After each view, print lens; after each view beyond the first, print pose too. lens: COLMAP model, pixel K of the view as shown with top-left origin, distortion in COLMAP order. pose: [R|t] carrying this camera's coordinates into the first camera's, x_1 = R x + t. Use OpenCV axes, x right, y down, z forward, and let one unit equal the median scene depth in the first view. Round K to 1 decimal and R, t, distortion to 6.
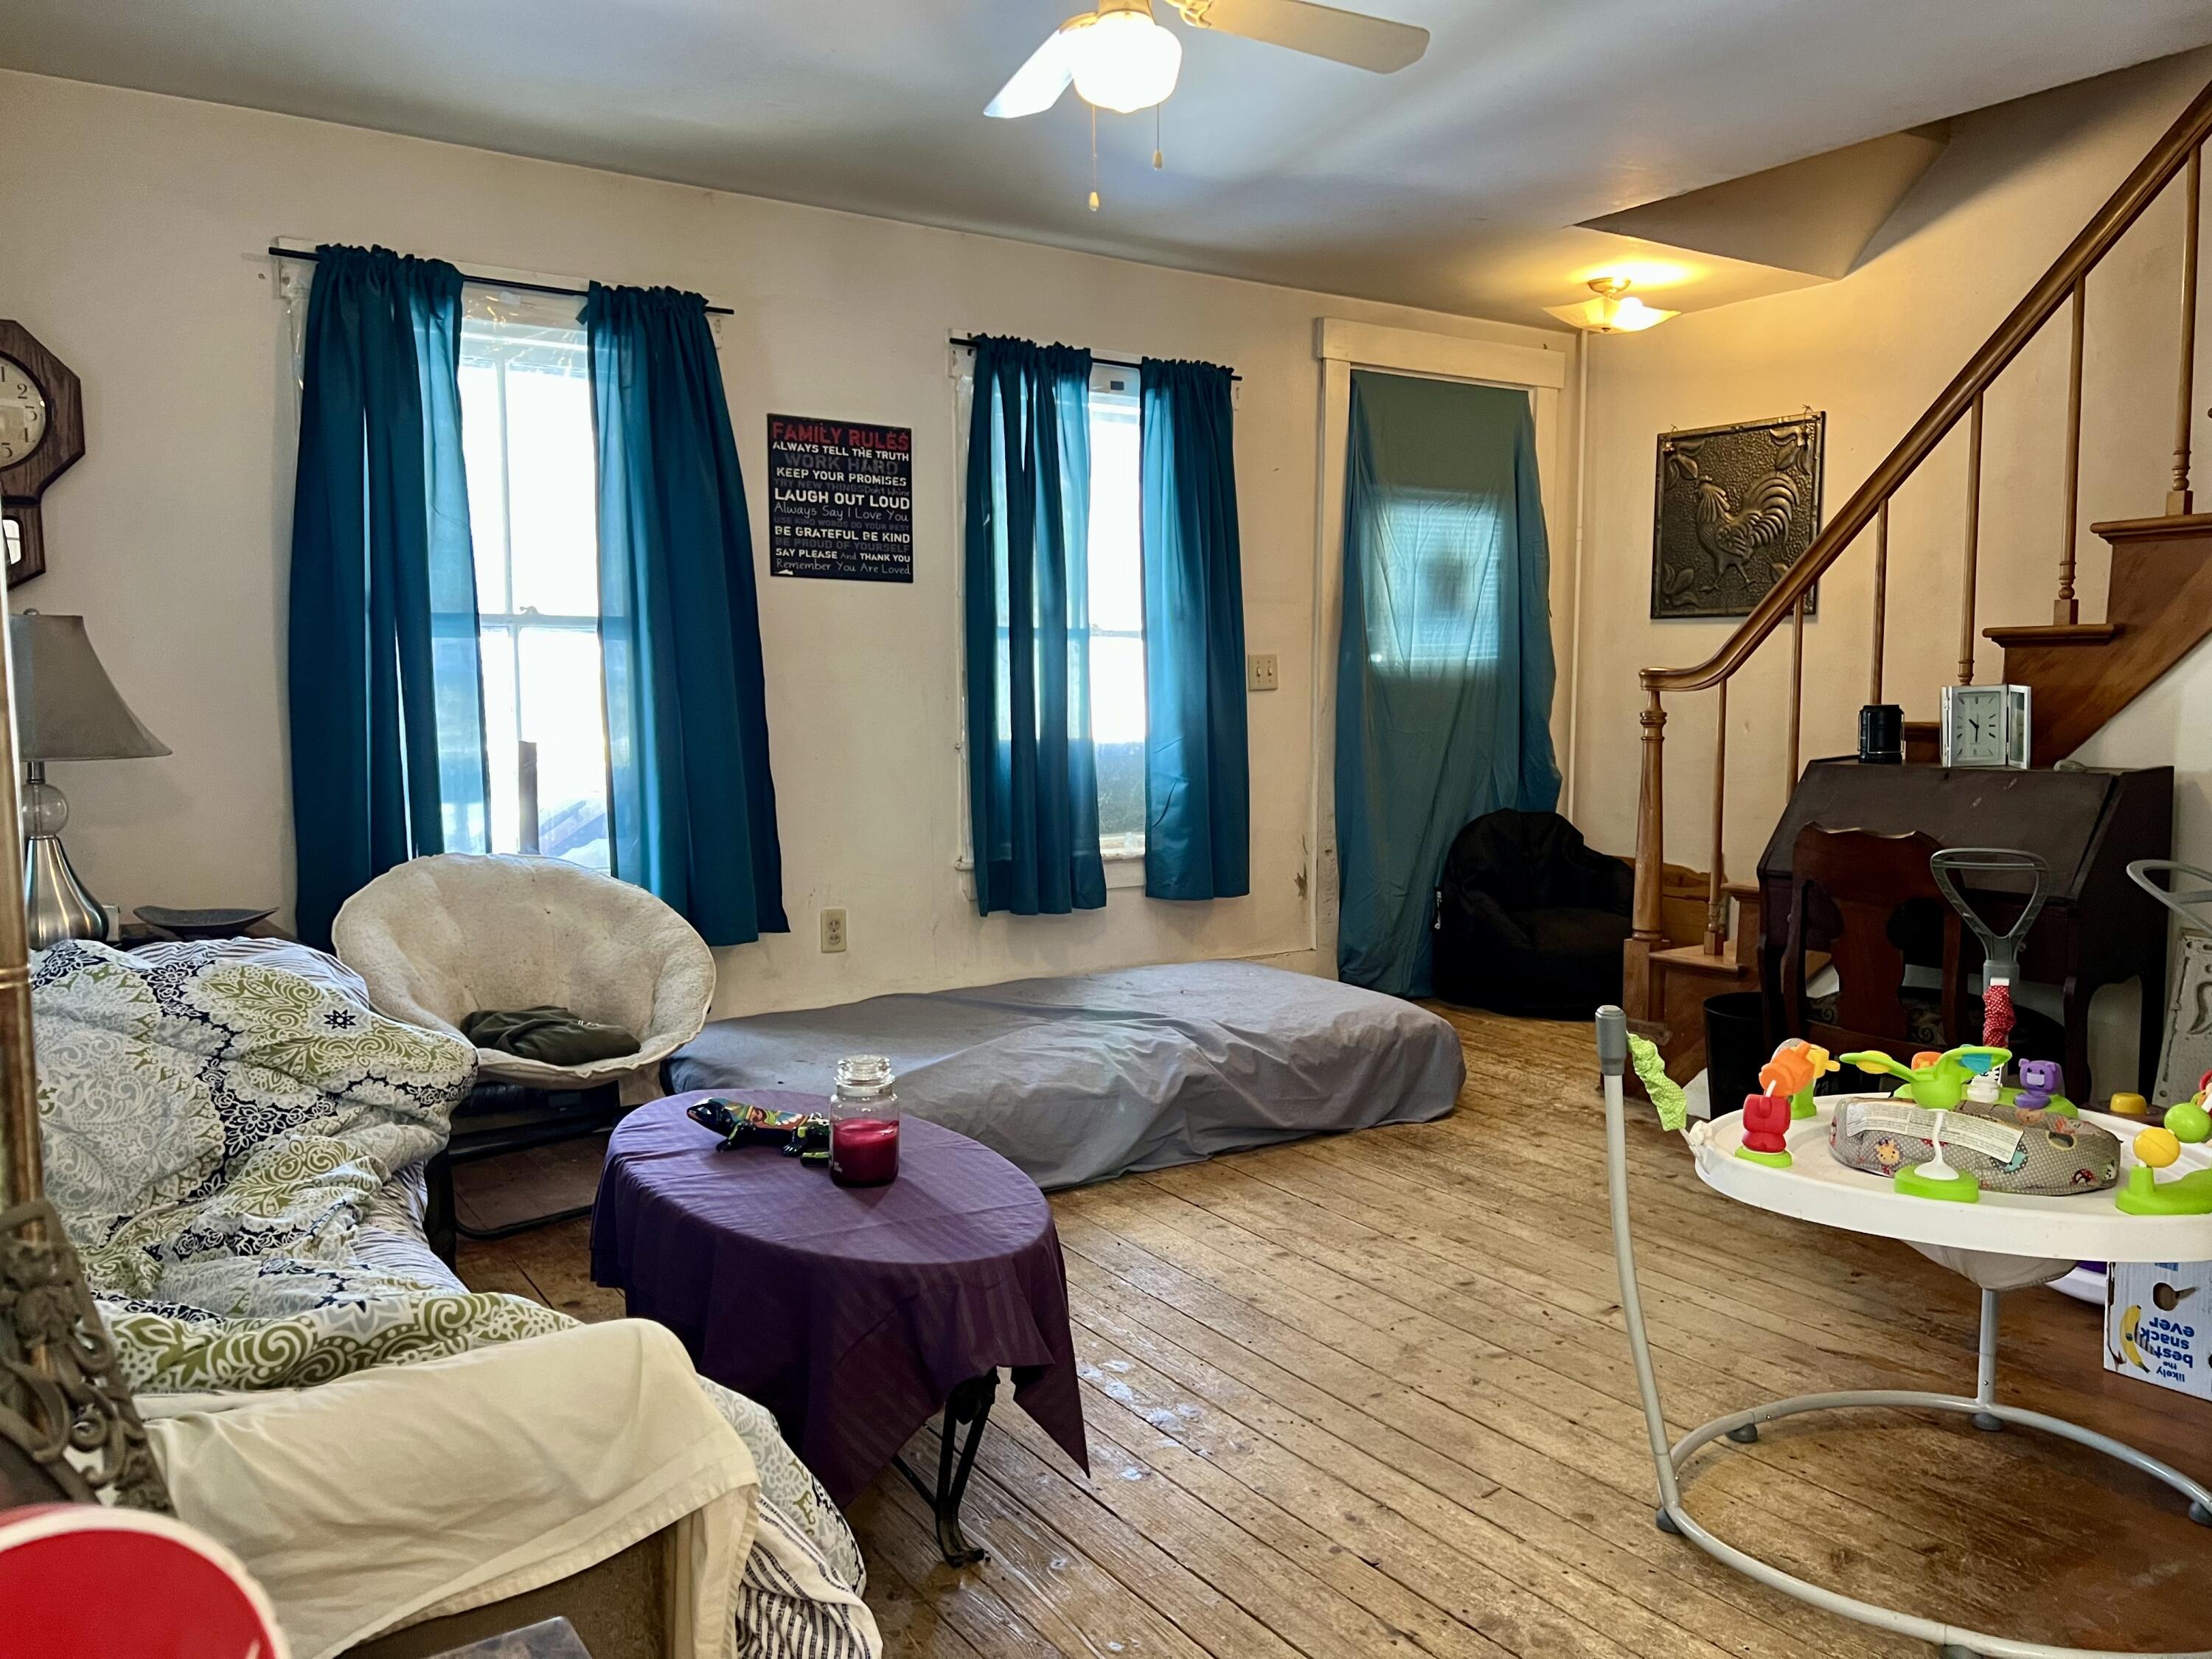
lens RADIAL K [[1694.5, 0, 1143.9], [0, 1694.5, 824.5], [0, 0, 1]] dist [0.124106, -0.229566]
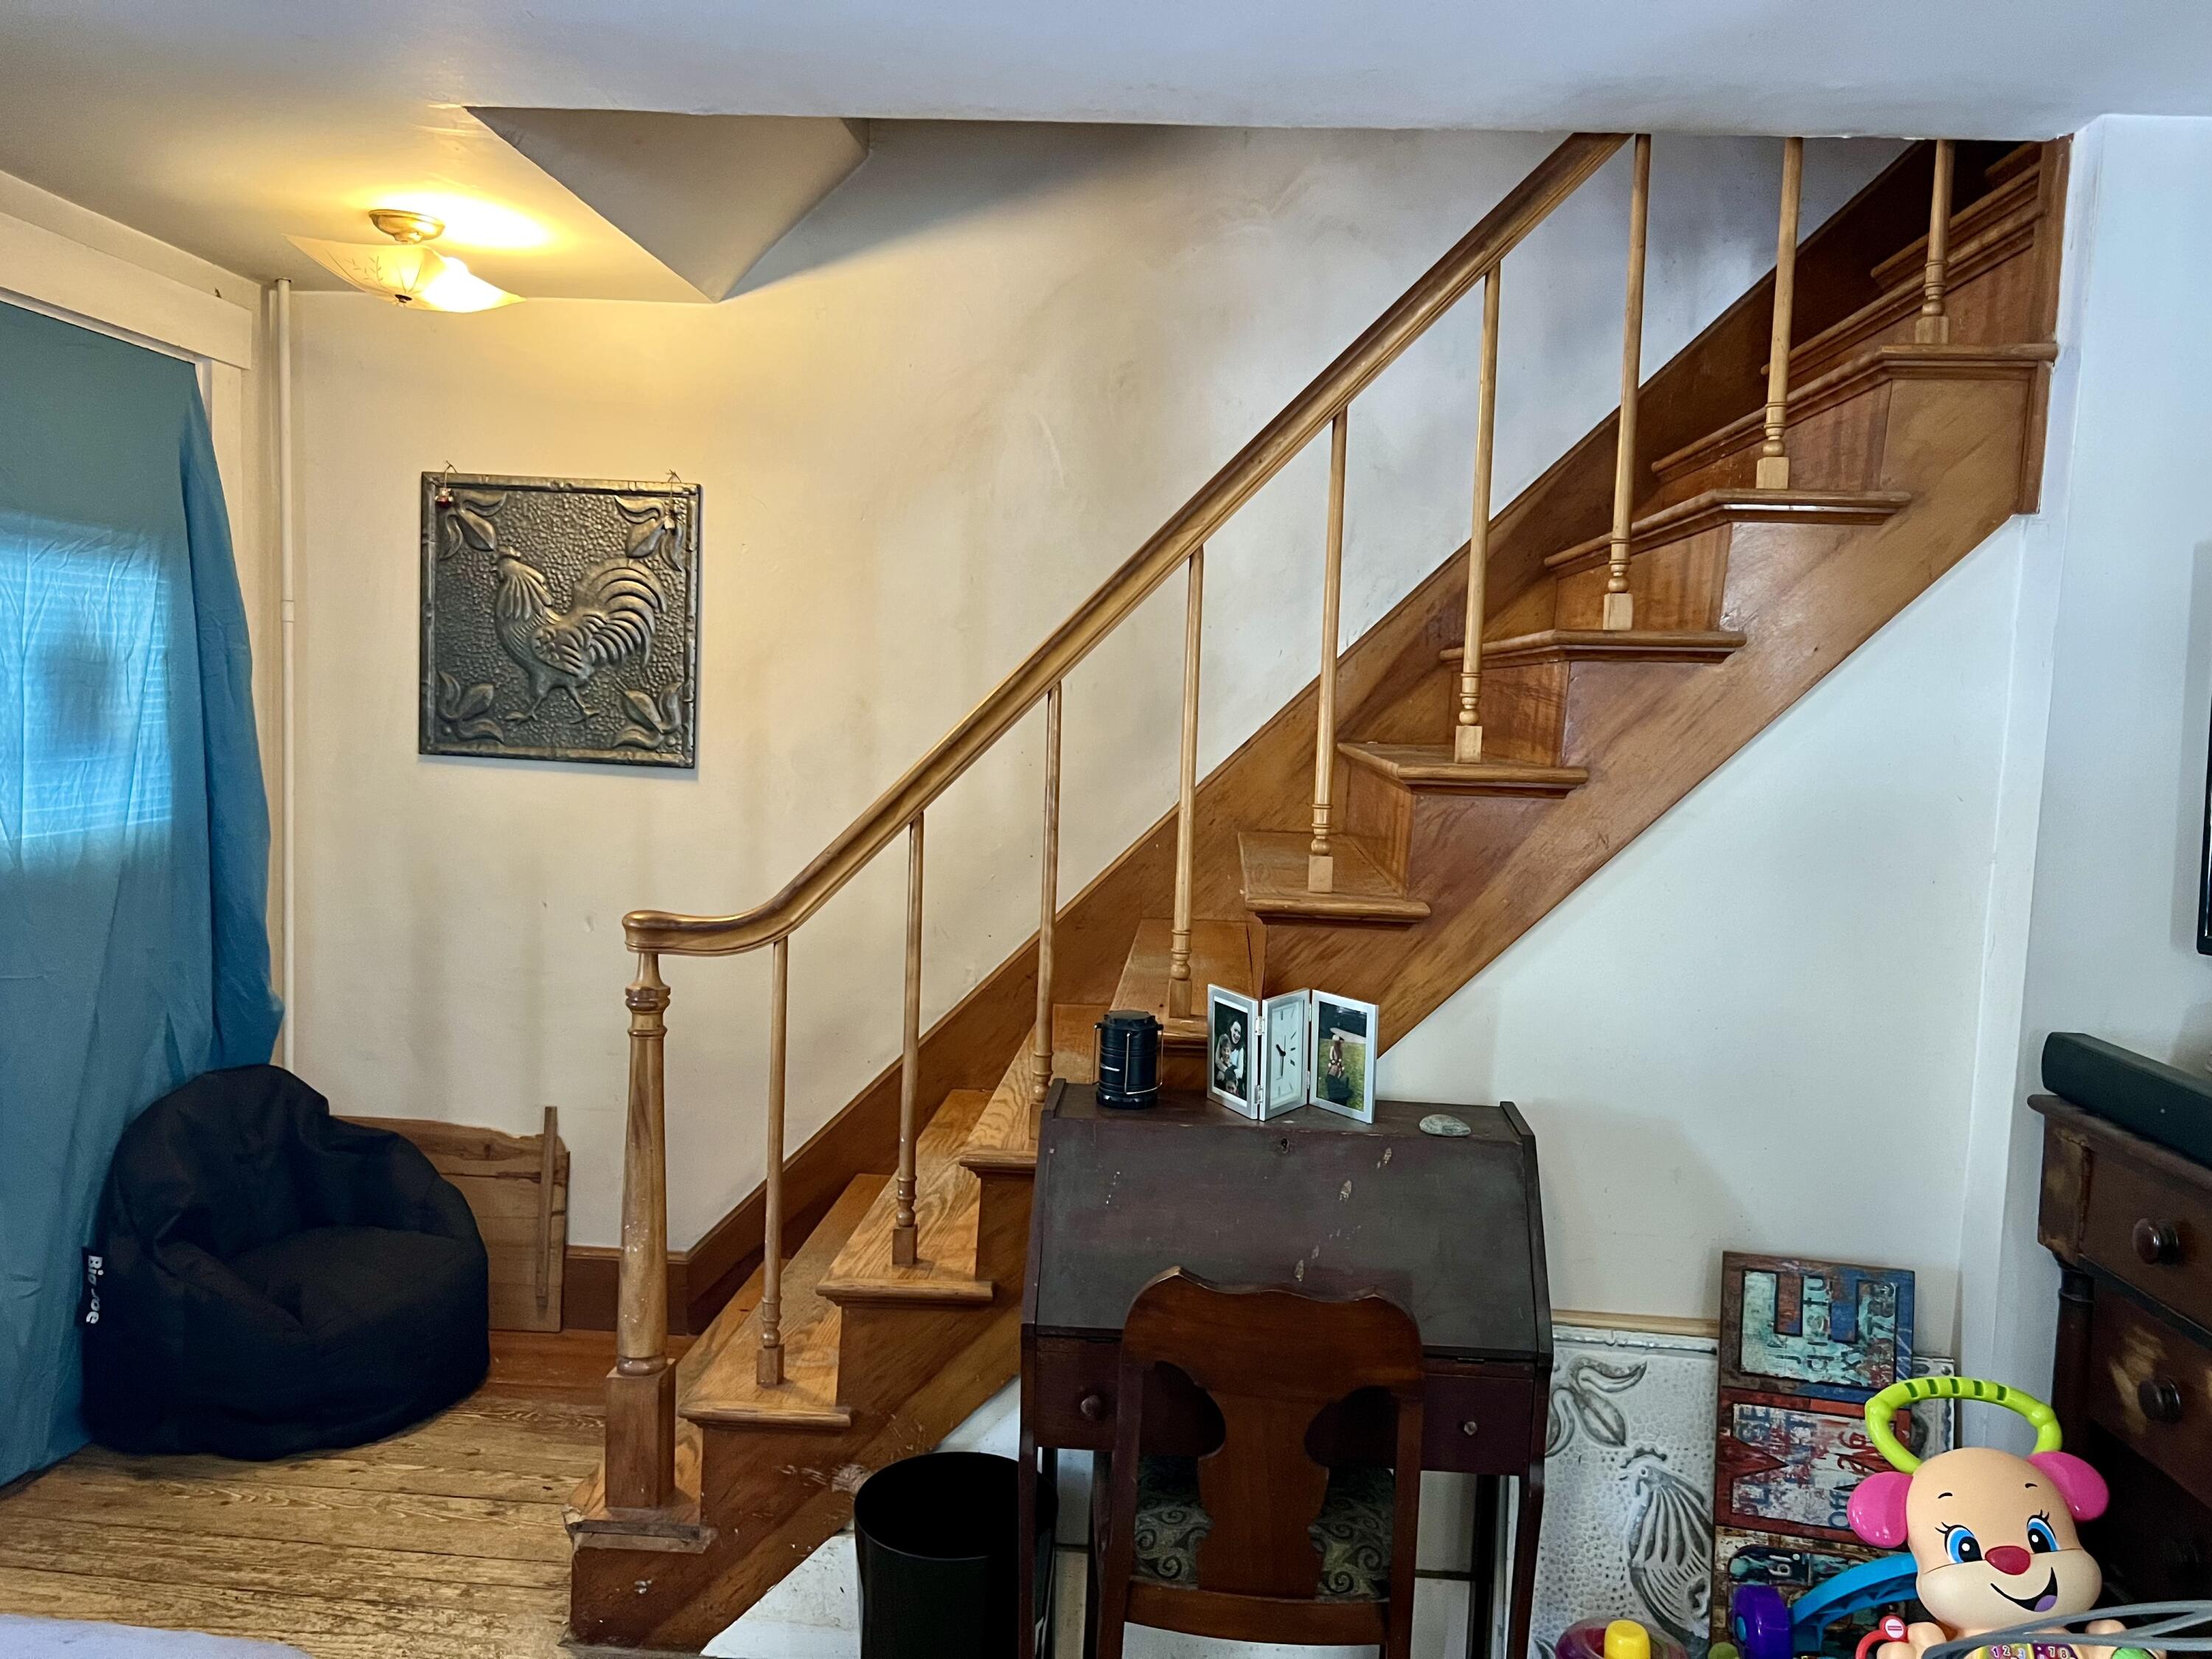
lens RADIAL K [[1649.8, 0, 1105.4], [0, 1649.8, 840.1], [0, 0, 1]] dist [0.003040, -0.001410]
pose [[0.613664, -0.042079, 0.788445, -0.049514], [0.024704, 0.999113, 0.034095, -0.128843], [-0.789180, -0.001445, 0.614160, 0.515358]]
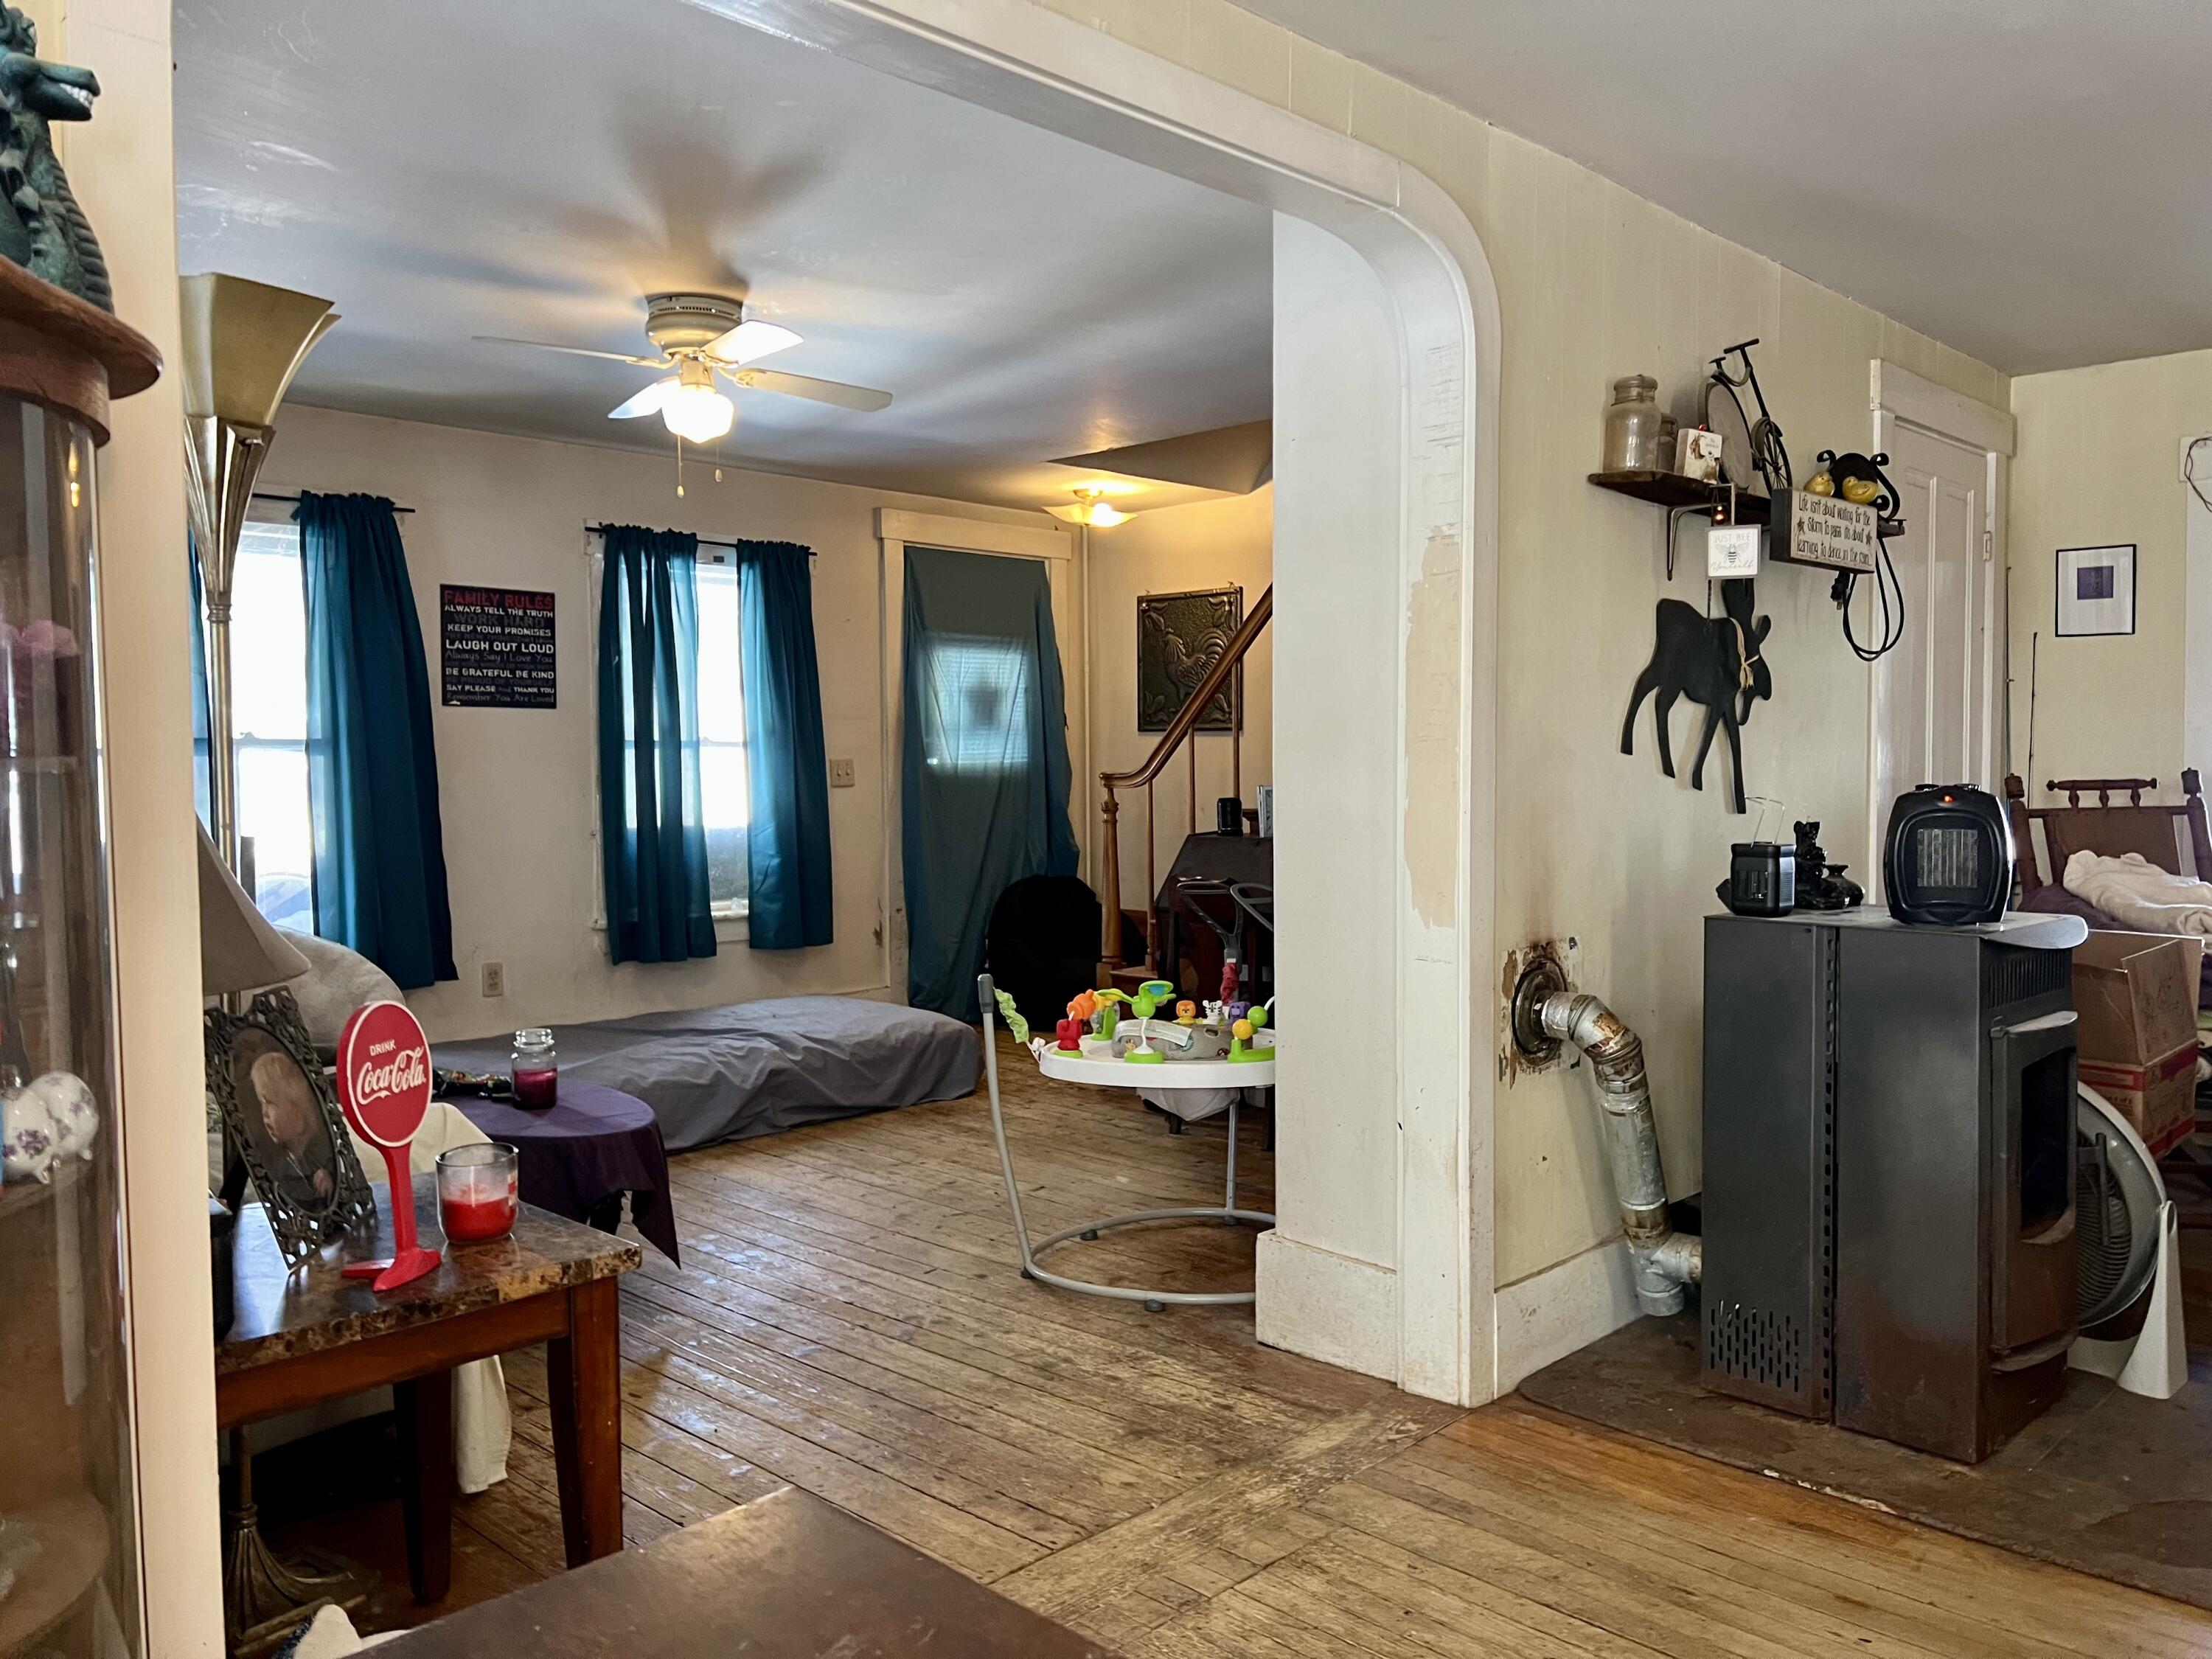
lens RADIAL K [[1694.5, 0, 1143.9], [0, 1694.5, 824.5], [0, 0, 1]] dist [0.124106, -0.229566]
pose [[0.979450, -0.012930, 0.201273, 0.040327], [0.022646, 0.998683, -0.046046, 0.017862], [-0.200413, 0.049658, 0.978452, -0.377672]]
